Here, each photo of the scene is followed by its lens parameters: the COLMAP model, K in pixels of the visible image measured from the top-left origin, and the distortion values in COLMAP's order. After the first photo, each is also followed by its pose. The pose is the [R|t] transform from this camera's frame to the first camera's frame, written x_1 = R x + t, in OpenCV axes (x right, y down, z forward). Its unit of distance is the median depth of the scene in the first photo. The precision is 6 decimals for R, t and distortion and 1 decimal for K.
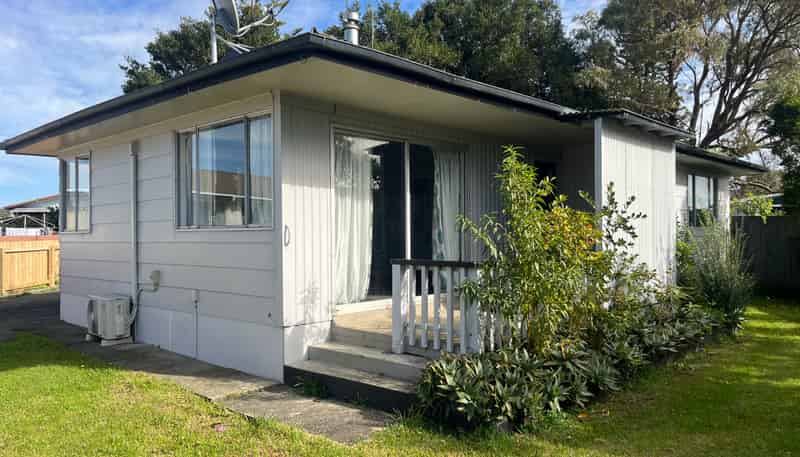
lens RADIAL K [[597.3, 0, 401.8], [0, 597.3, 222.6], [0, 0, 1]] dist [0.064277, -0.083361]
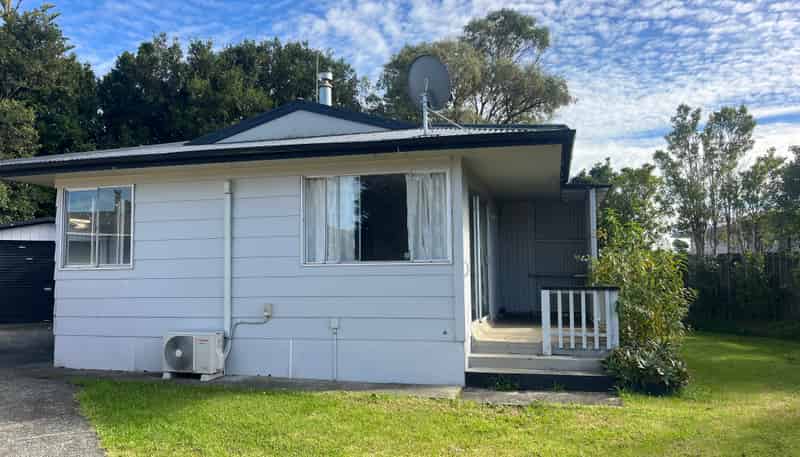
lens RADIAL K [[597.0, 0, 397.7], [0, 597.0, 223.8], [0, 0, 1]] dist [0.064828, -0.081650]
pose [[0.887452, 0.034363, 0.459617, -0.675003], [-0.003373, 0.997674, -0.068078, 0.010317], [-0.460887, 0.058866, 0.885504, -0.049997]]
